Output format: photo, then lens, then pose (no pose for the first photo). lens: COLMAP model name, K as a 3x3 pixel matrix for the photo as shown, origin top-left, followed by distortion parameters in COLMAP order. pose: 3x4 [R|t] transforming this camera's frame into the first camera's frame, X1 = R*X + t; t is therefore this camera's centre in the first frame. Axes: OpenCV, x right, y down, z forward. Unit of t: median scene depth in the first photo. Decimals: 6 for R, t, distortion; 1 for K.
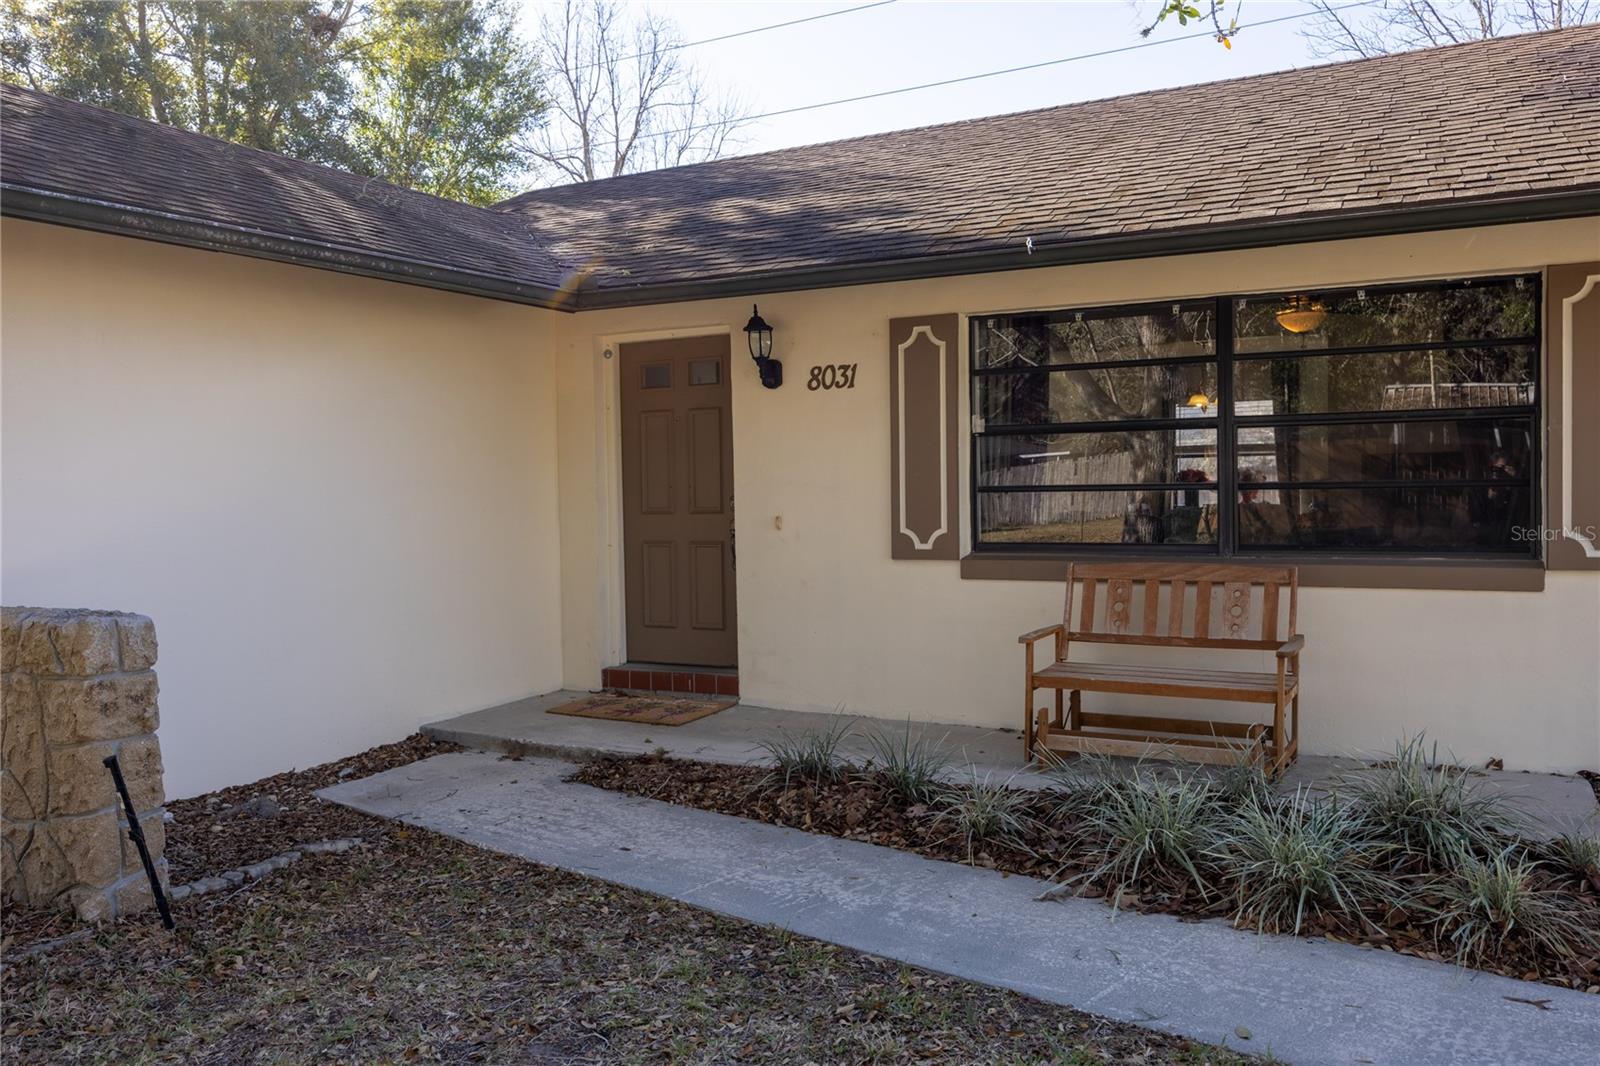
lens RADIAL K [[1281.2, 0, 810.5], [0, 1281.2, 549.2], [0, 0, 1]] dist [-0.001466, -0.000319]
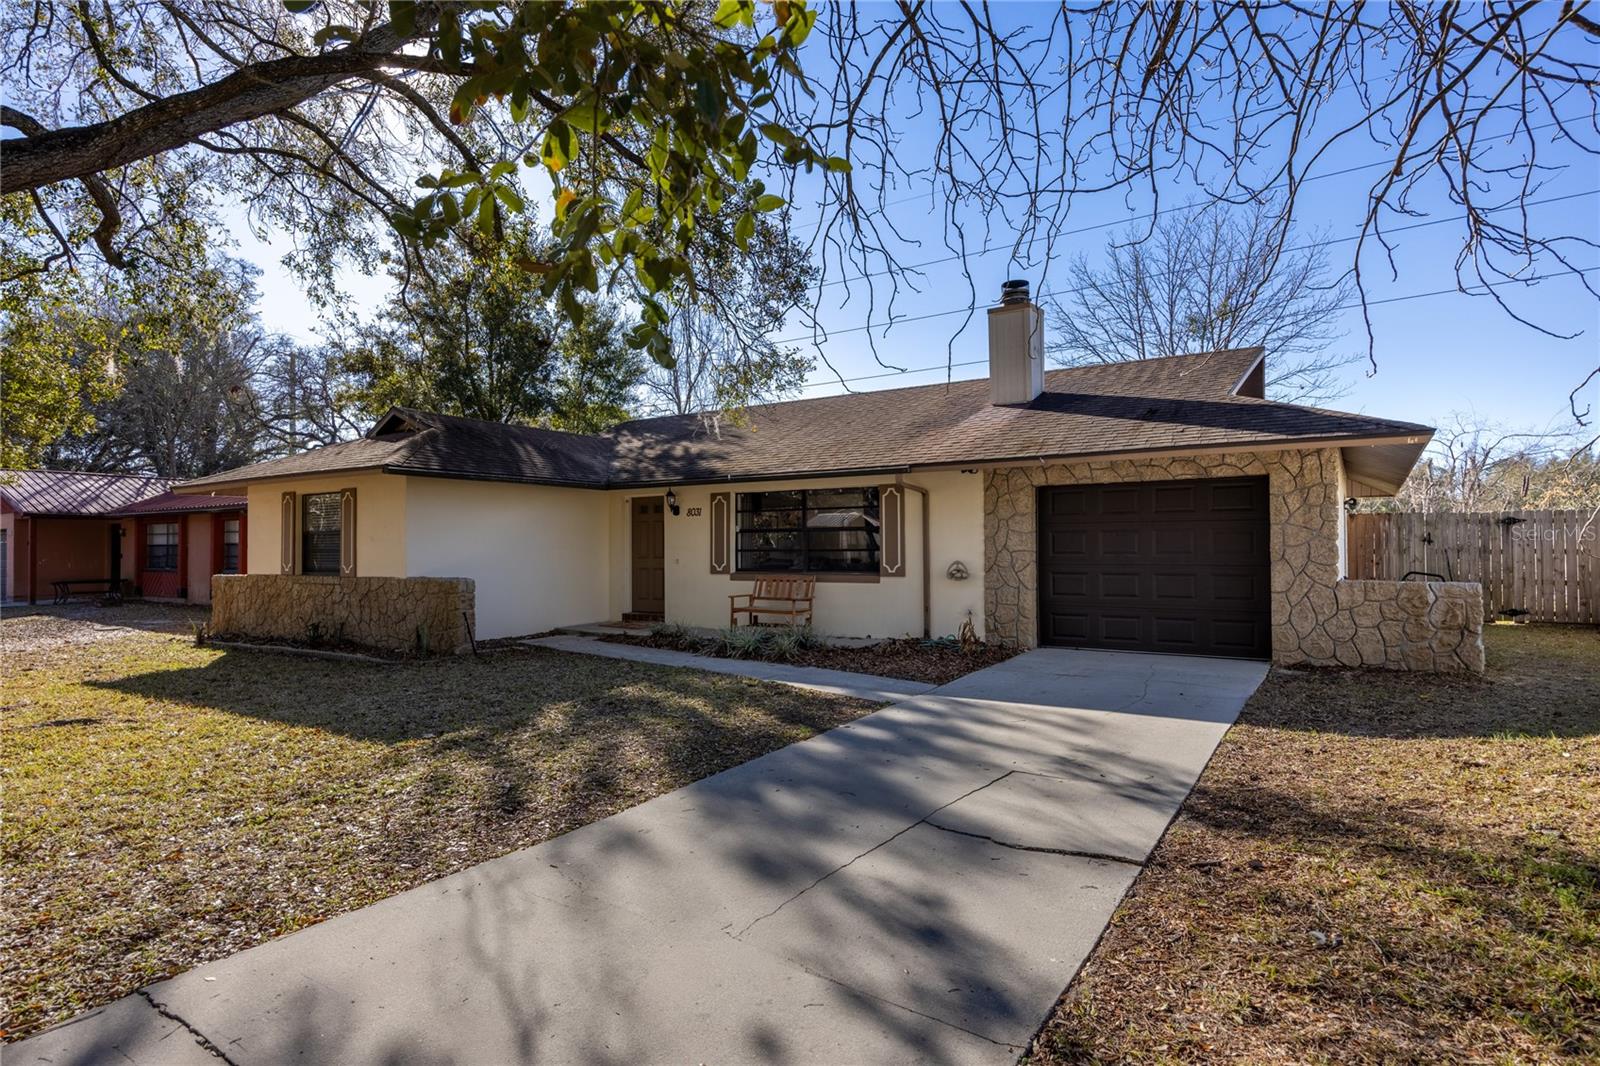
lens RADIAL K [[851.2, 0, 800.0], [0, 851.2, 533.0], [0, 0, 1]] dist [-0.001268, 0.000117]
pose [[0.995920, 0.009158, -0.089770, 0.440846], [-0.015389, 0.997500, -0.068966, 0.045742], [0.088914, 0.070066, 0.993572, -0.935961]]
